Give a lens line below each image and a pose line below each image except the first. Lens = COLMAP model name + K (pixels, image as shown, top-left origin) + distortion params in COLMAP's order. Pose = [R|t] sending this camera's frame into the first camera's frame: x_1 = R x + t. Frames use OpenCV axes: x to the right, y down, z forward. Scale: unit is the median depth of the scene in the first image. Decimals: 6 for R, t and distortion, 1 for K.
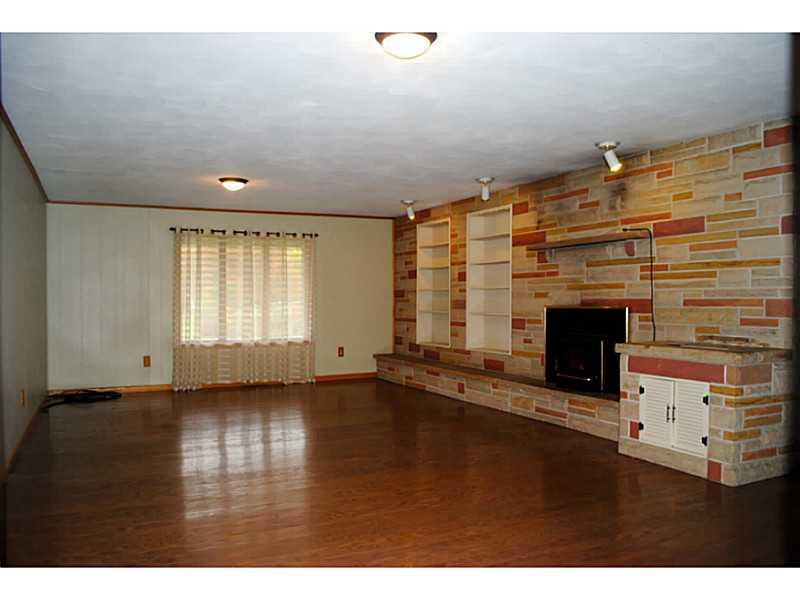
lens RADIAL K [[658.5, 0, 400.0], [0, 658.5, 300.0], [0, 0, 1]] dist [-0.114769, -0.000613]
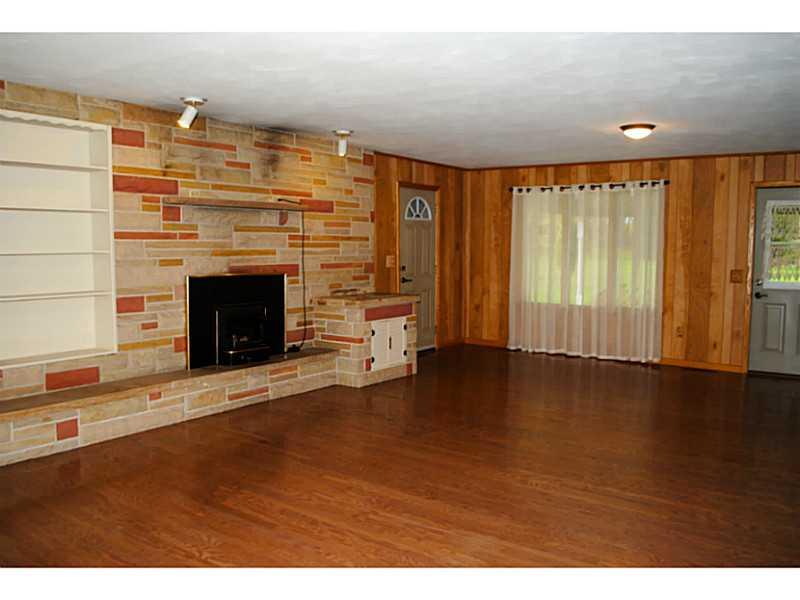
lens RADIAL K [[658.5, 0, 400.0], [0, 658.5, 300.0], [0, 0, 1]] dist [-0.114769, -0.000613]
pose [[-0.495958, -0.072734, 0.865295, -0.654025], [-0.005971, 0.996748, 0.080361, -0.029886], [-0.868326, 0.034689, -0.494779, 1.285642]]
